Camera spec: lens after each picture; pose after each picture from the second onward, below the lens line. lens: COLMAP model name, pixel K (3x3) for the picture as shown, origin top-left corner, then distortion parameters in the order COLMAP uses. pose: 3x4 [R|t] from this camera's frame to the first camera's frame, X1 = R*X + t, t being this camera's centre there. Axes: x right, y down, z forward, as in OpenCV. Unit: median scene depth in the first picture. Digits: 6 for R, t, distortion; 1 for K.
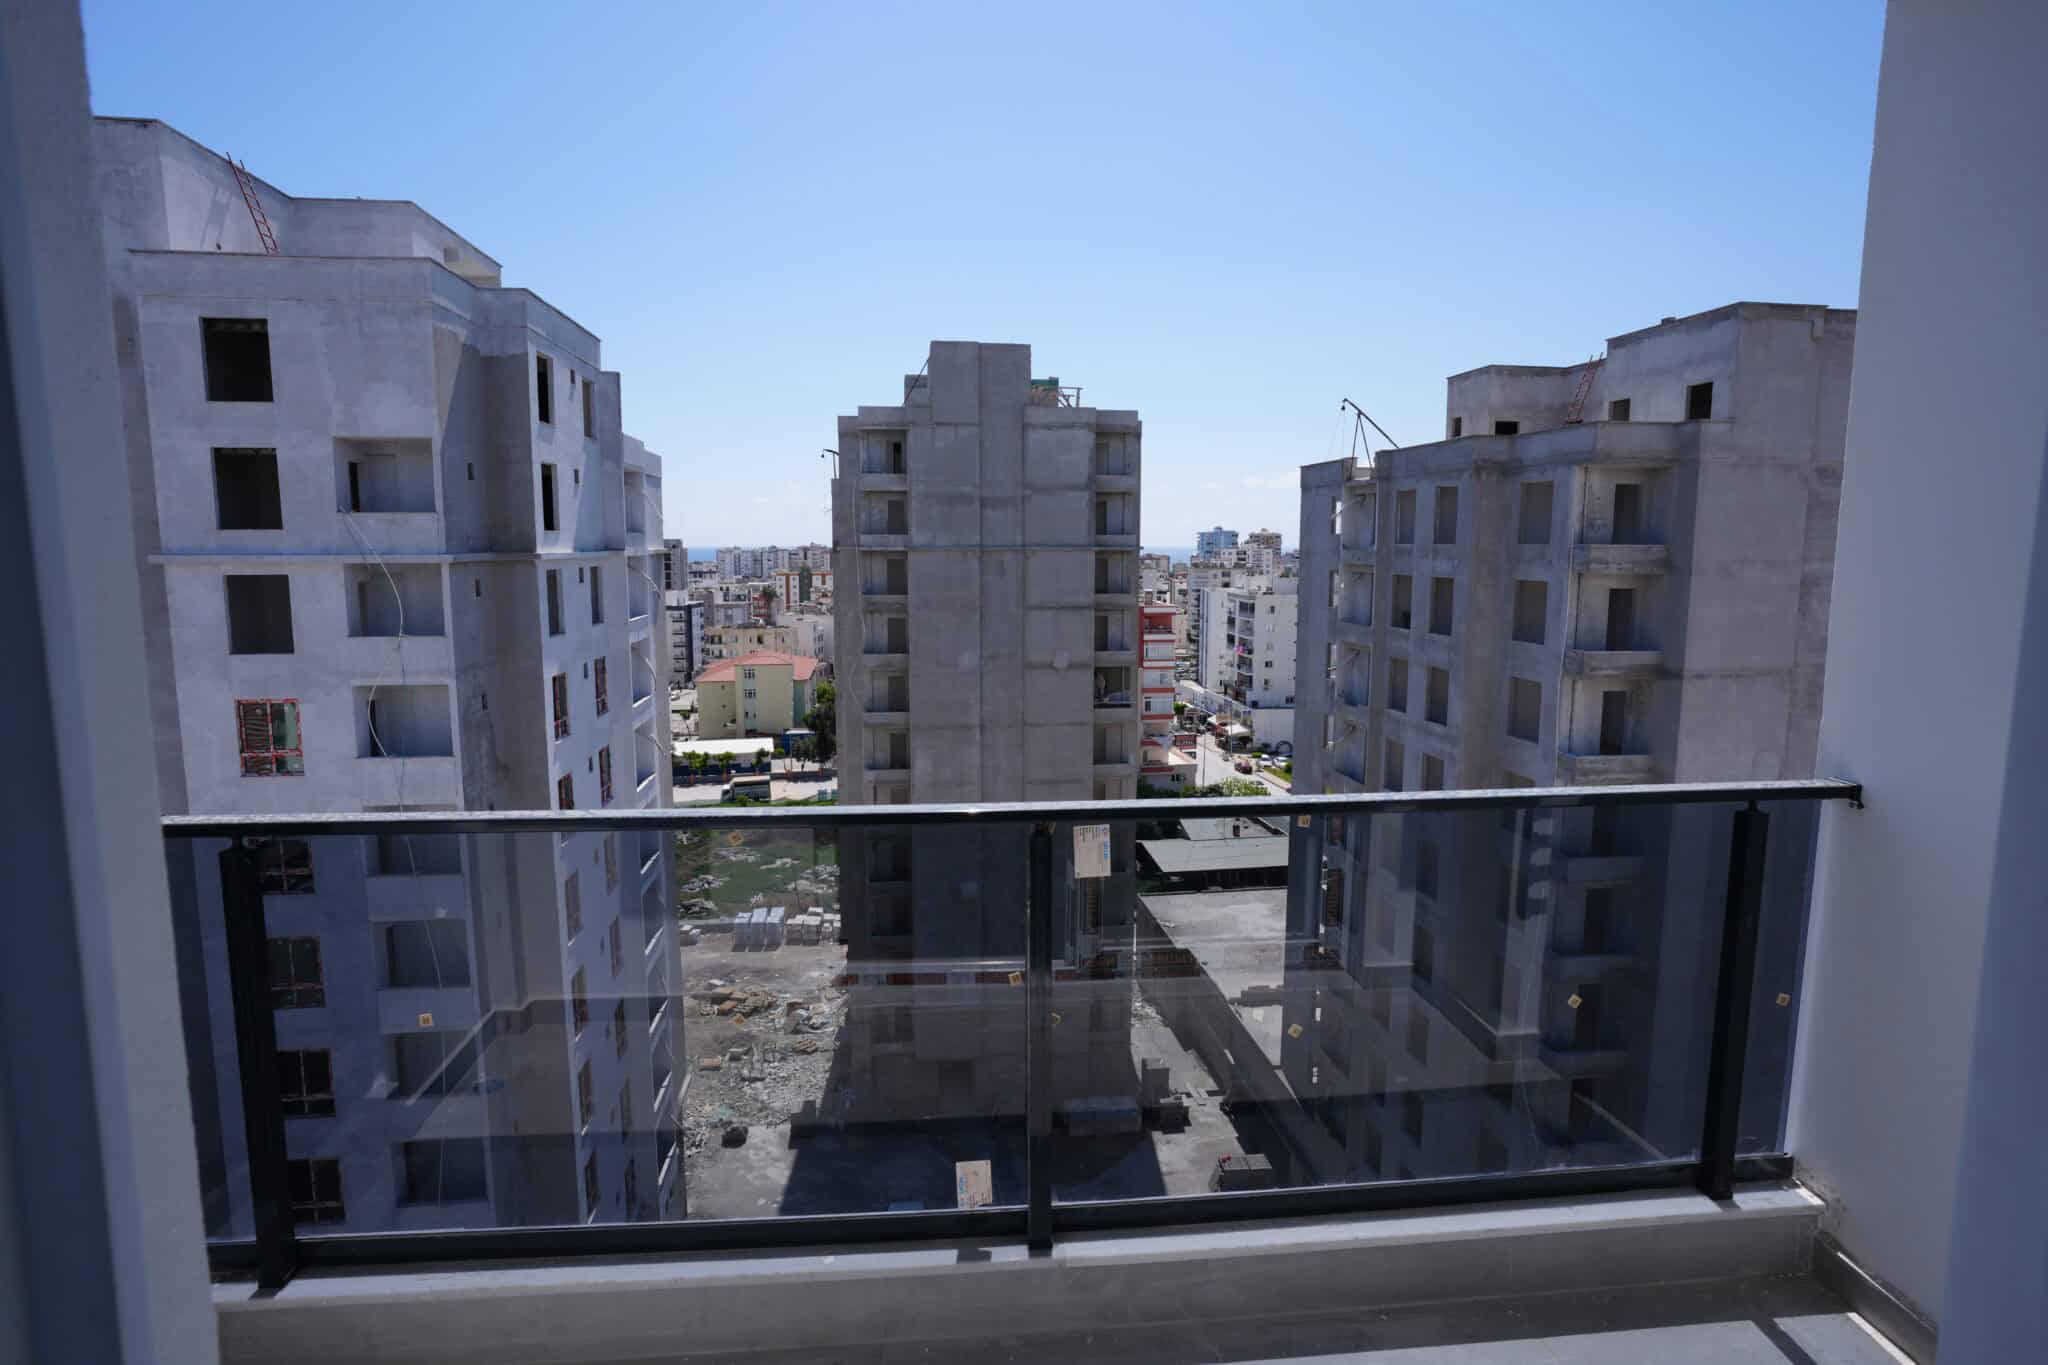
lens RADIAL K [[1069.5, 0, 1025.4], [0, 1069.5, 676.0], [0, 0, 1]] dist [-0.069755, 0.040620]
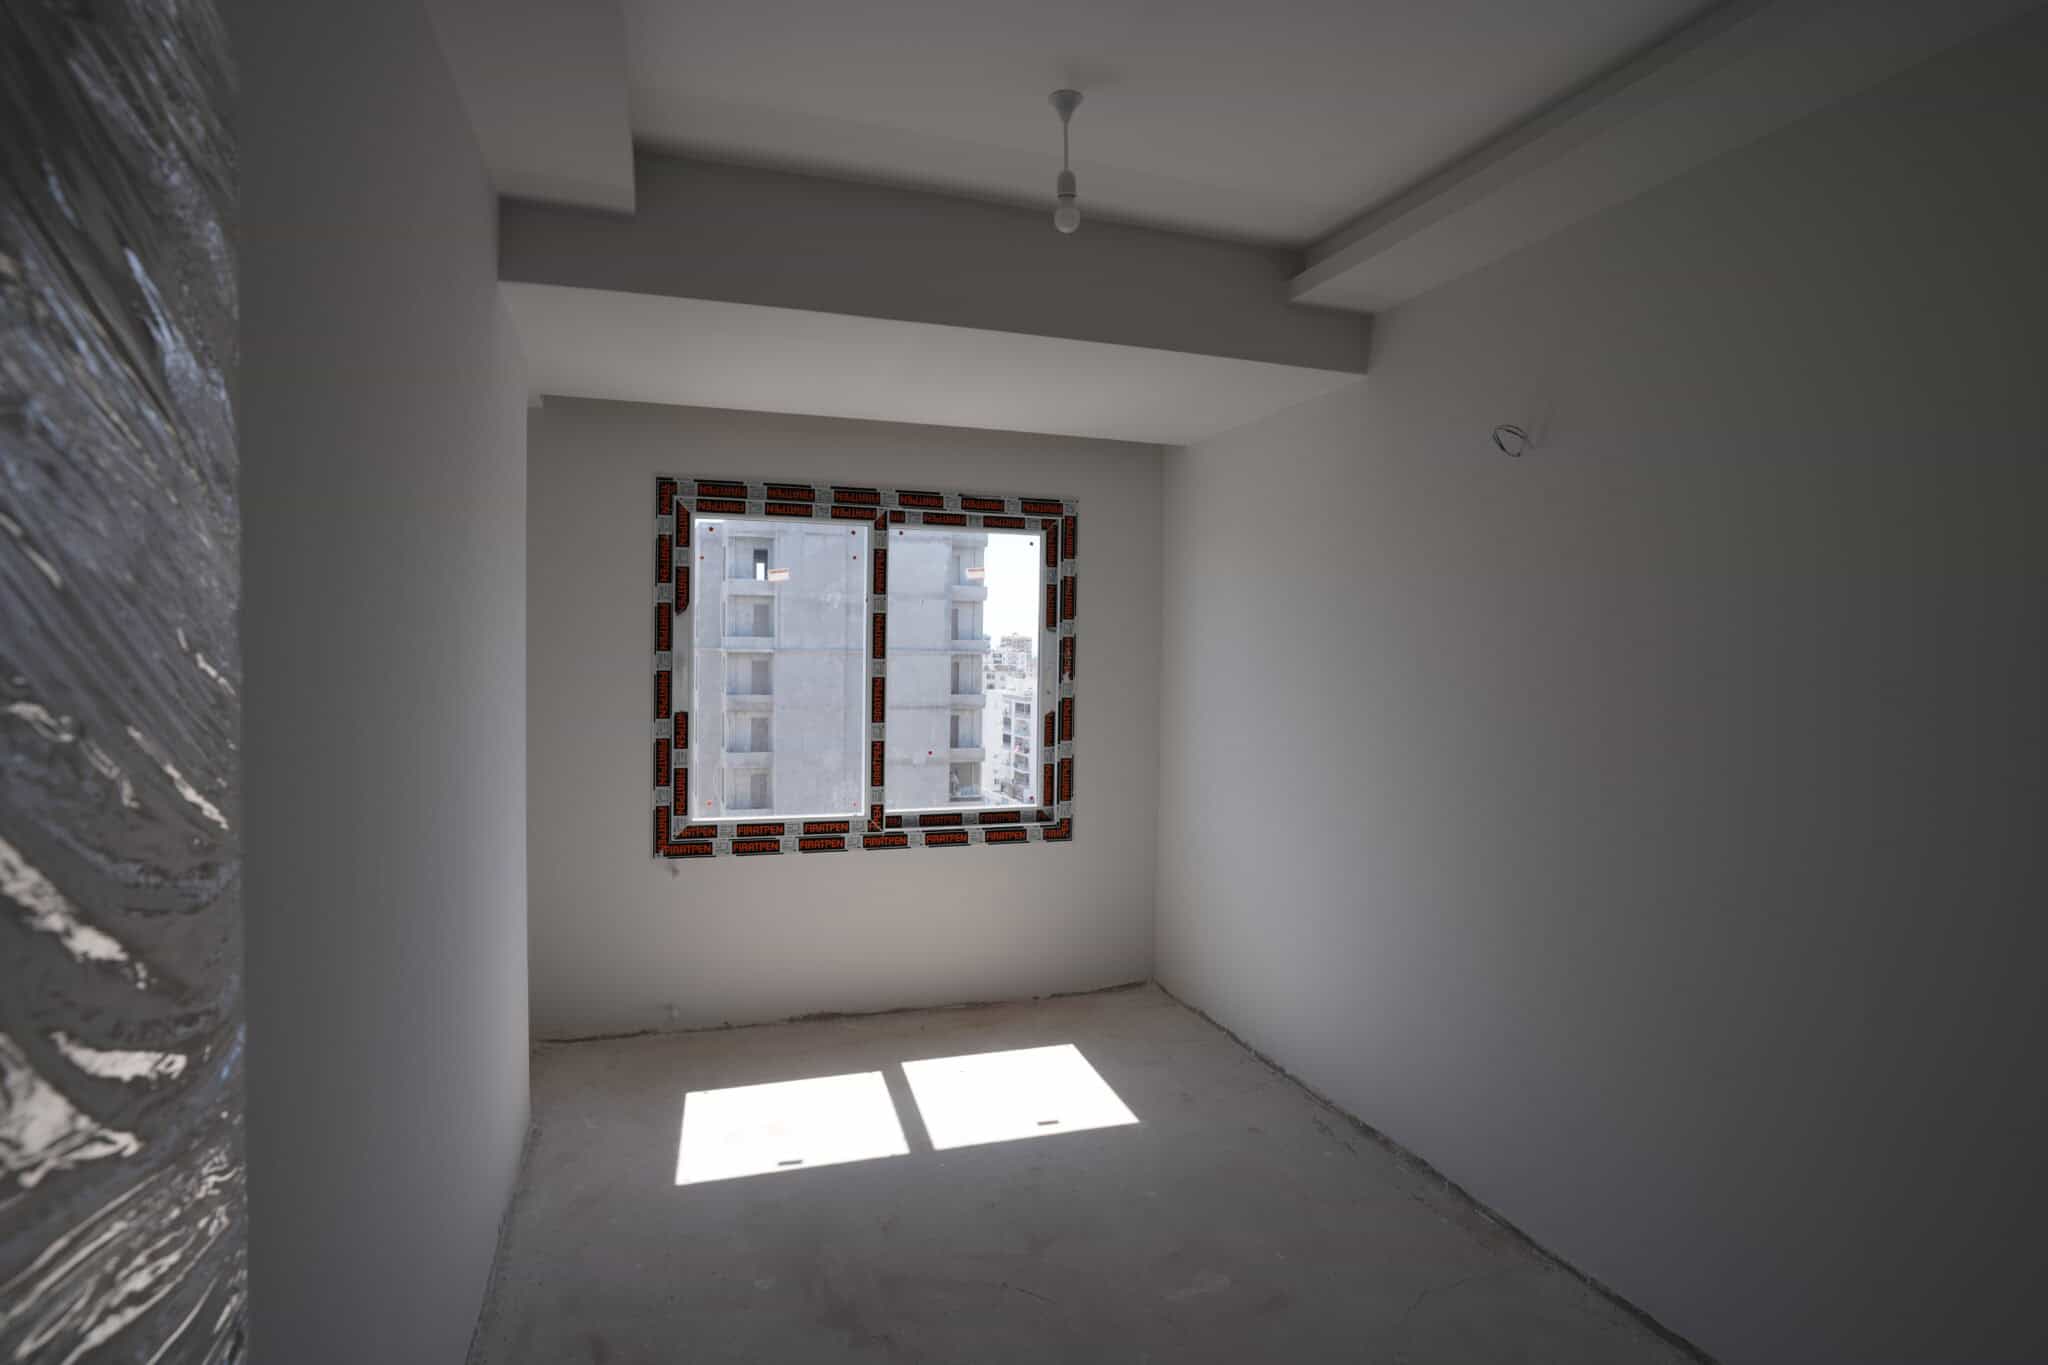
lens RADIAL K [[1069.5, 0, 1023.8], [0, 1069.5, 671.8], [0, 0, 1]] dist [-0.069755, 0.040620]
pose [[0.973478, 0.006897, 0.228678, -0.110276], [0.015729, 0.995163, -0.096972, 0.005777], [-0.228241, 0.097996, 0.968660, -0.061036]]
